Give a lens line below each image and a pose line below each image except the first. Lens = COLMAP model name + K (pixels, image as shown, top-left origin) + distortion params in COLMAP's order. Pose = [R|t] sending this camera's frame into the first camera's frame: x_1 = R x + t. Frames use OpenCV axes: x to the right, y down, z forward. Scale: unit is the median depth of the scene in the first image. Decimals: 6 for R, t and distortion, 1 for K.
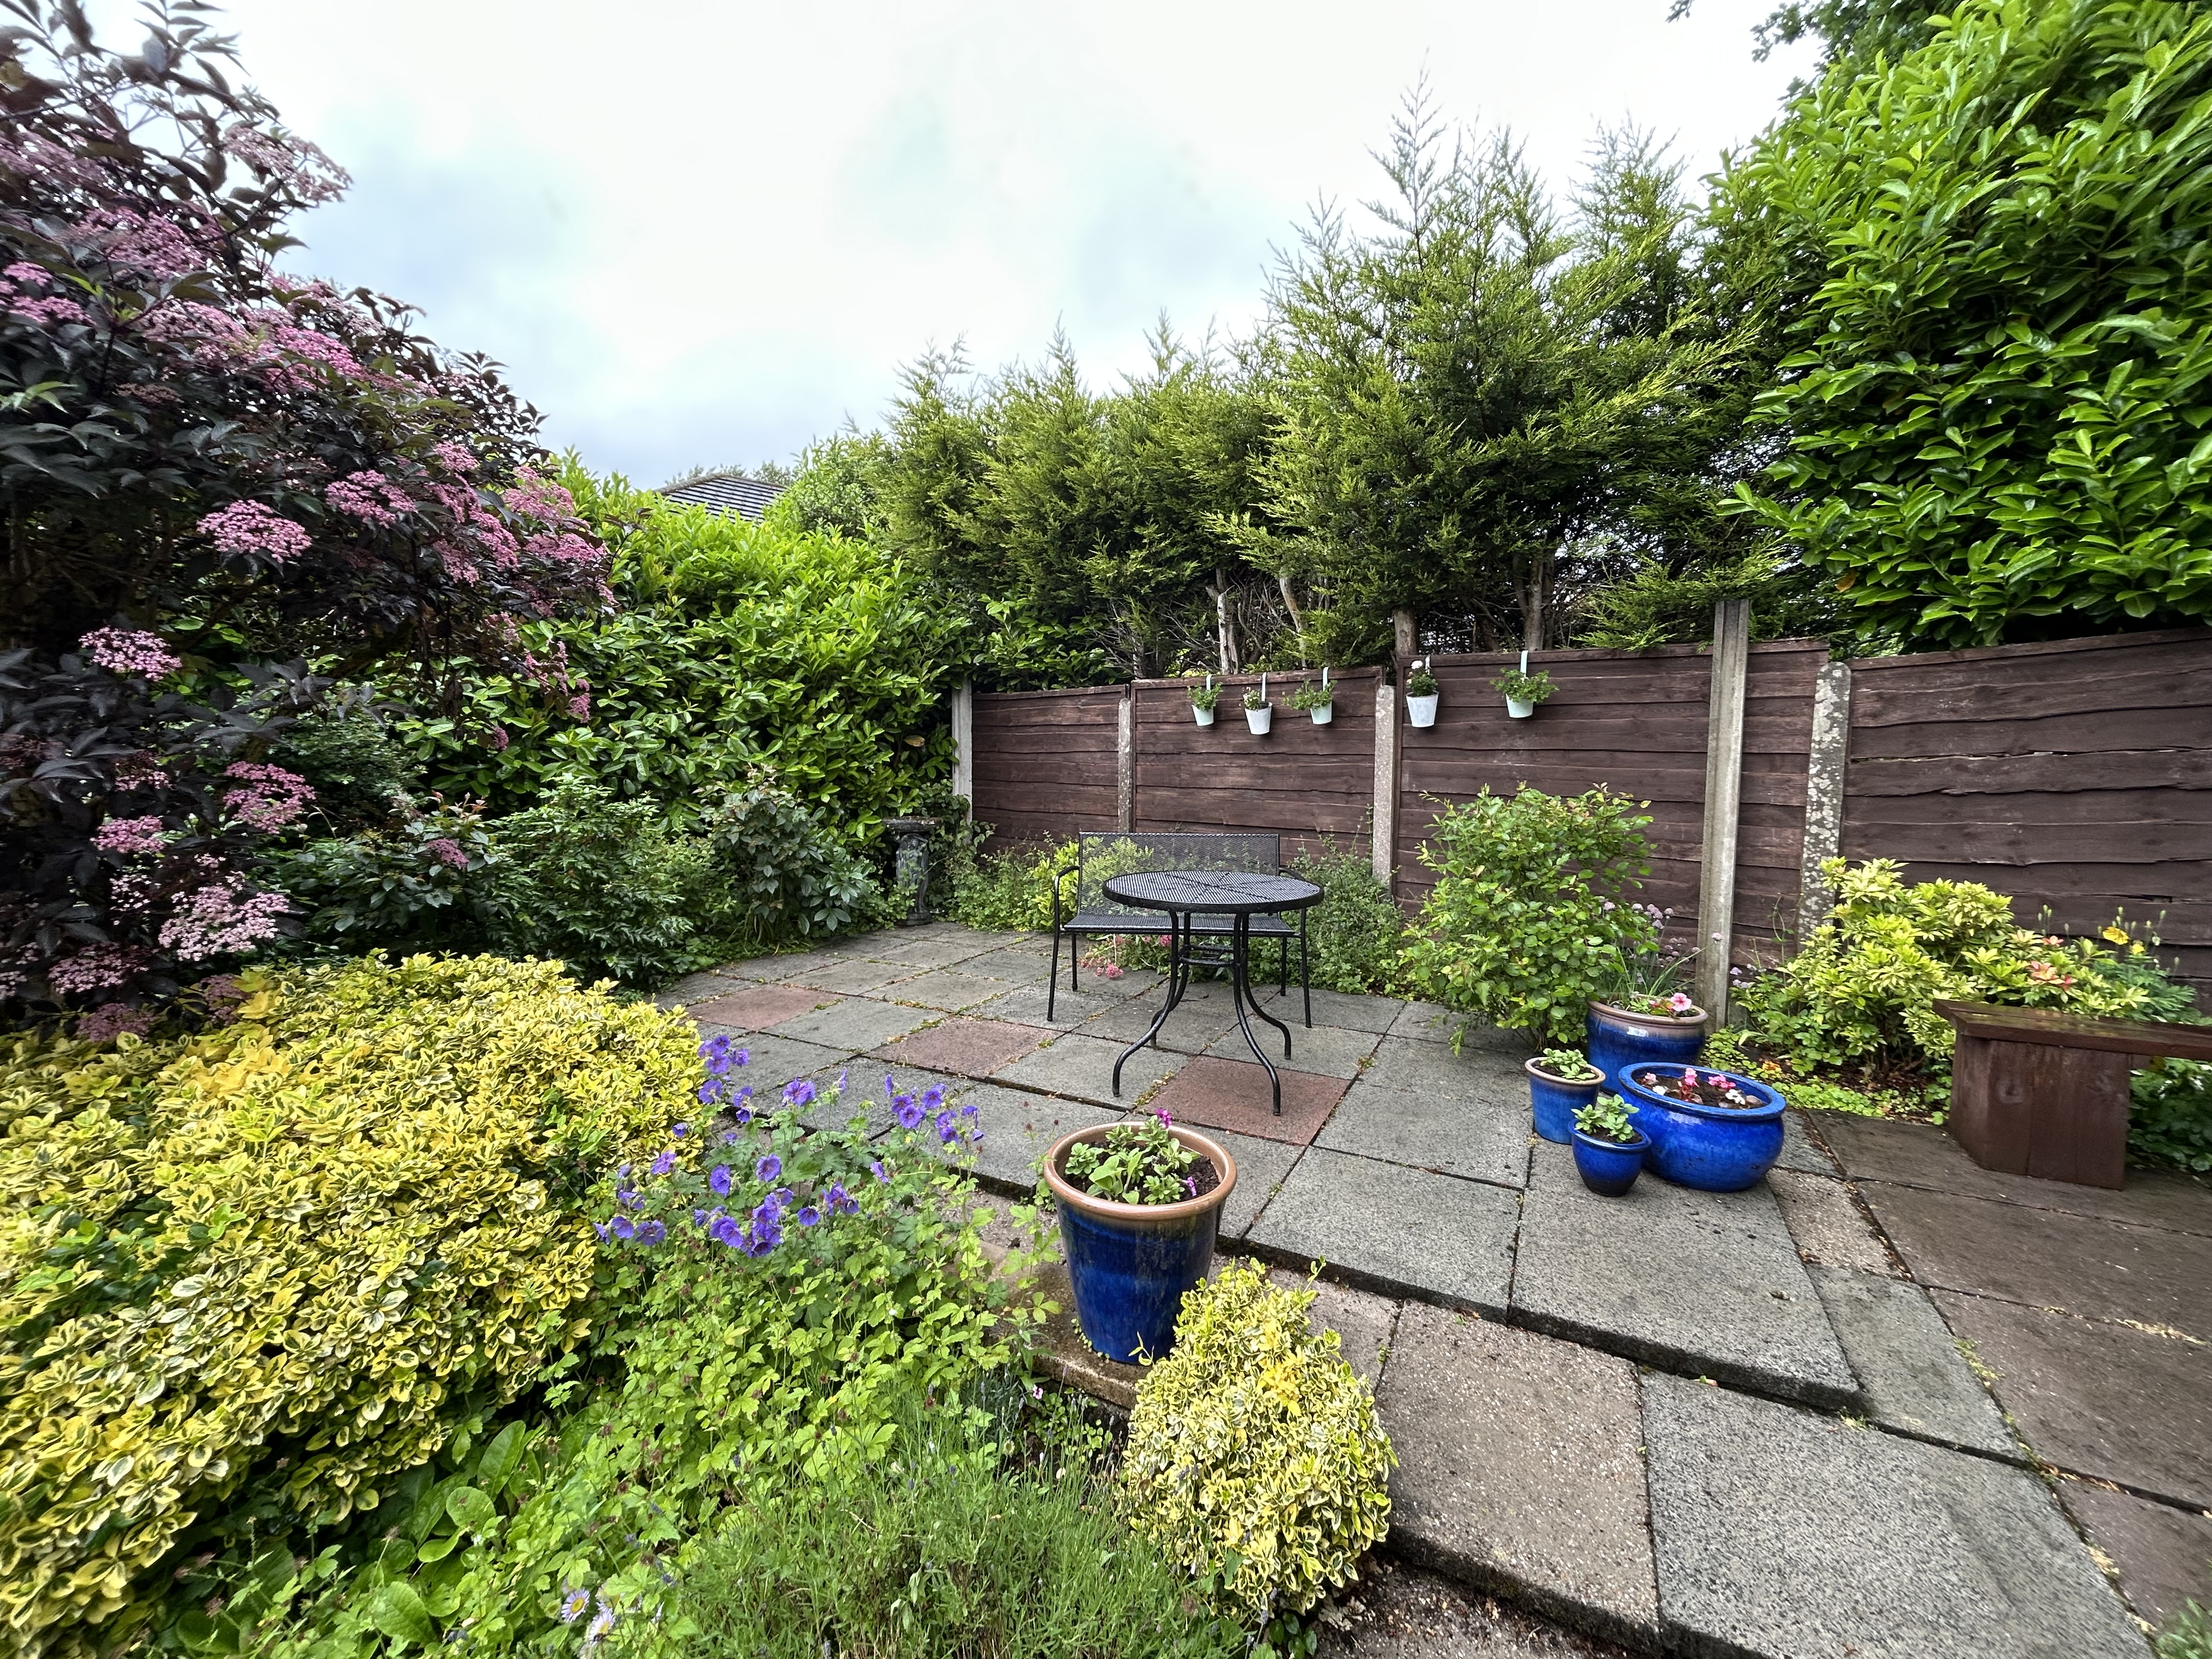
lens RADIAL K [[867.2, 0, 1106.0], [0, 867.2, 829.5], [0, 0, 1]] dist [0.000739, 0.000077]
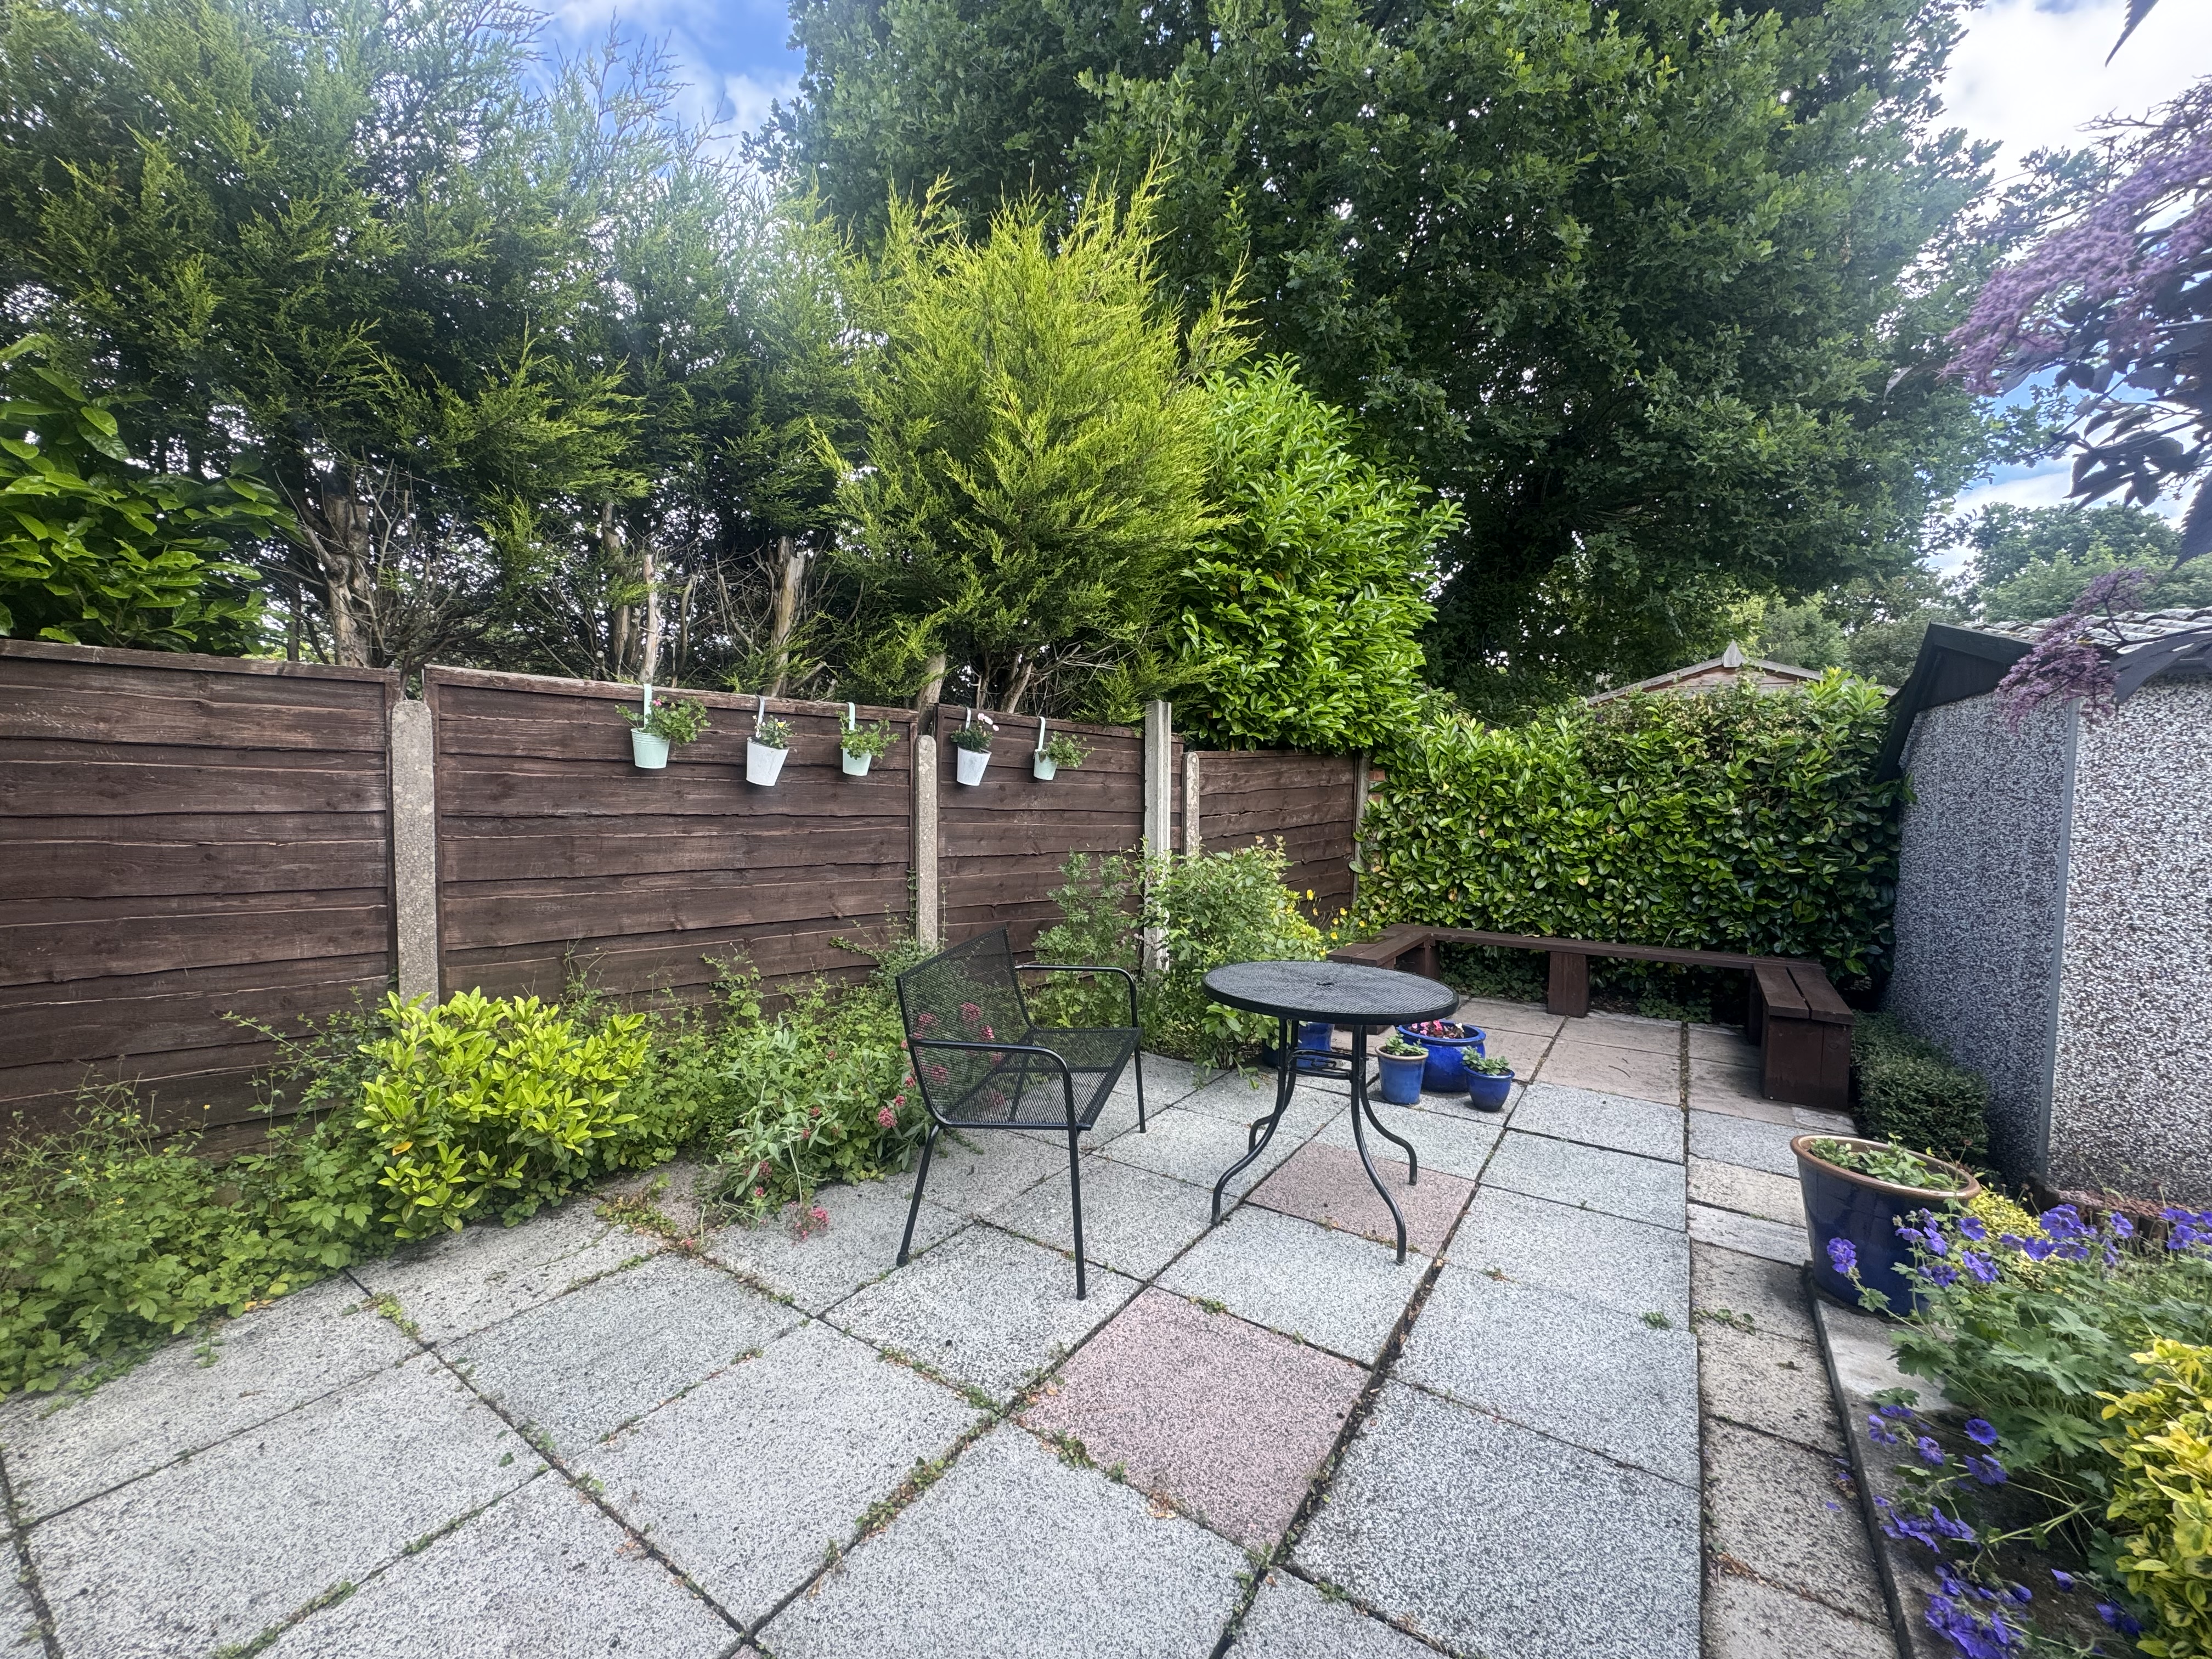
lens RADIAL K [[880.9, 0, 1106.0], [0, 880.9, 829.5], [0, 0, 1]] dist [-0.000094, -0.000101]
pose [[0.125389, -0.043966, 0.991133, -0.523469], [0.072376, 0.996761, 0.035060, -0.092690], [-0.989464, 0.067338, 0.128165, 0.733467]]
